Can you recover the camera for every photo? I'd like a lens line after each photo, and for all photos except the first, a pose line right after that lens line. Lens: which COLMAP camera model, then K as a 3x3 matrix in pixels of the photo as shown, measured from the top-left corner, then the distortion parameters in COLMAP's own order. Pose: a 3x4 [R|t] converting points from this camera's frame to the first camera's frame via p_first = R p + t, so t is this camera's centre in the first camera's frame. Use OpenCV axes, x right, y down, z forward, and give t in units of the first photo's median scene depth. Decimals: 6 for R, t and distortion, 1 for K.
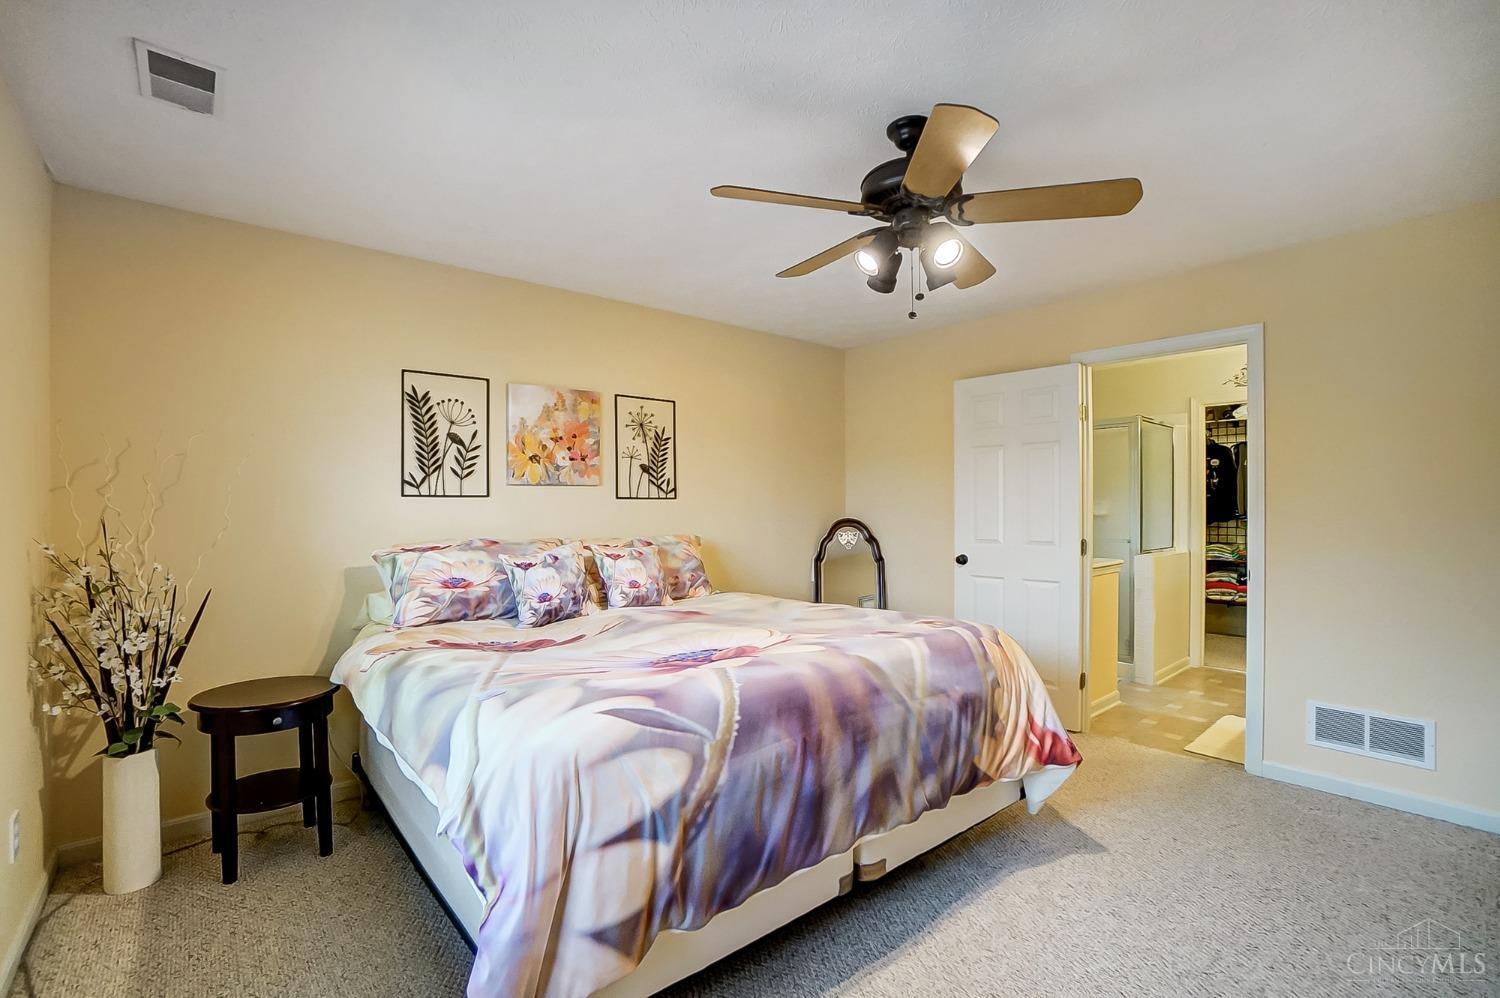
lens RADIAL K [[679.3, 0, 736.4], [0, 679.3, 509.3], [0, 0, 1]] dist [-0.032969, 0.000769]
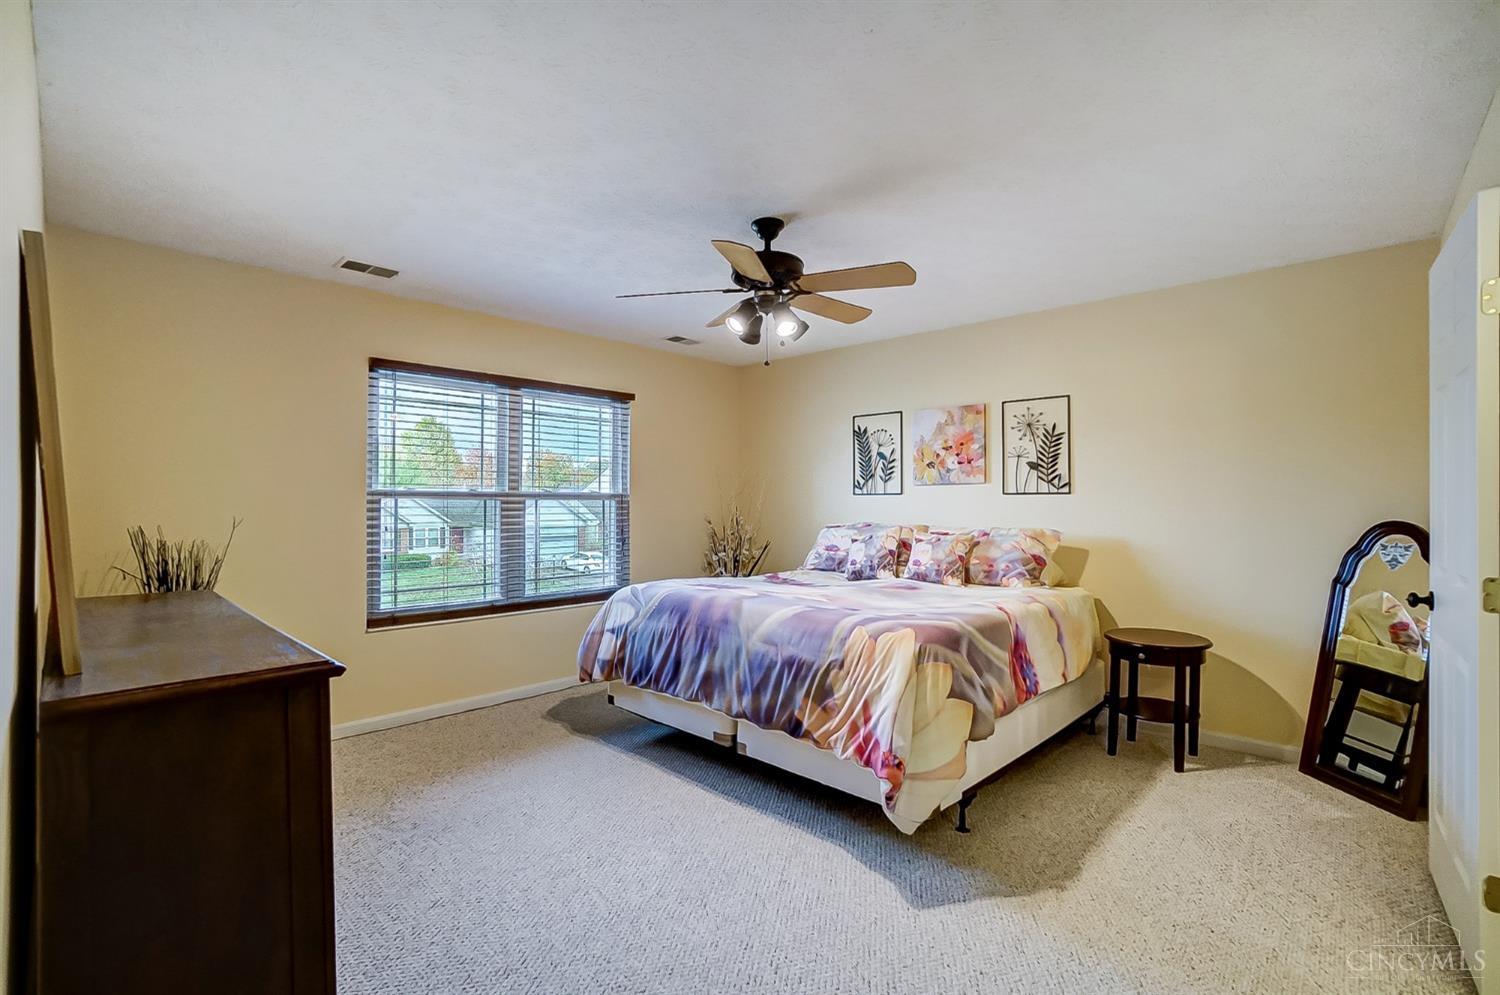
lens RADIAL K [[679.3, 0, 736.4], [0, 679.3, 507.8], [0, 0, 1]] dist [-0.032969, 0.000769]
pose [[0.105574, 0.012216, -0.994336, 0.988272], [-0.004537, 0.999920, 0.011803, -0.005142], [0.994401, 0.003266, 0.105621, 0.489826]]
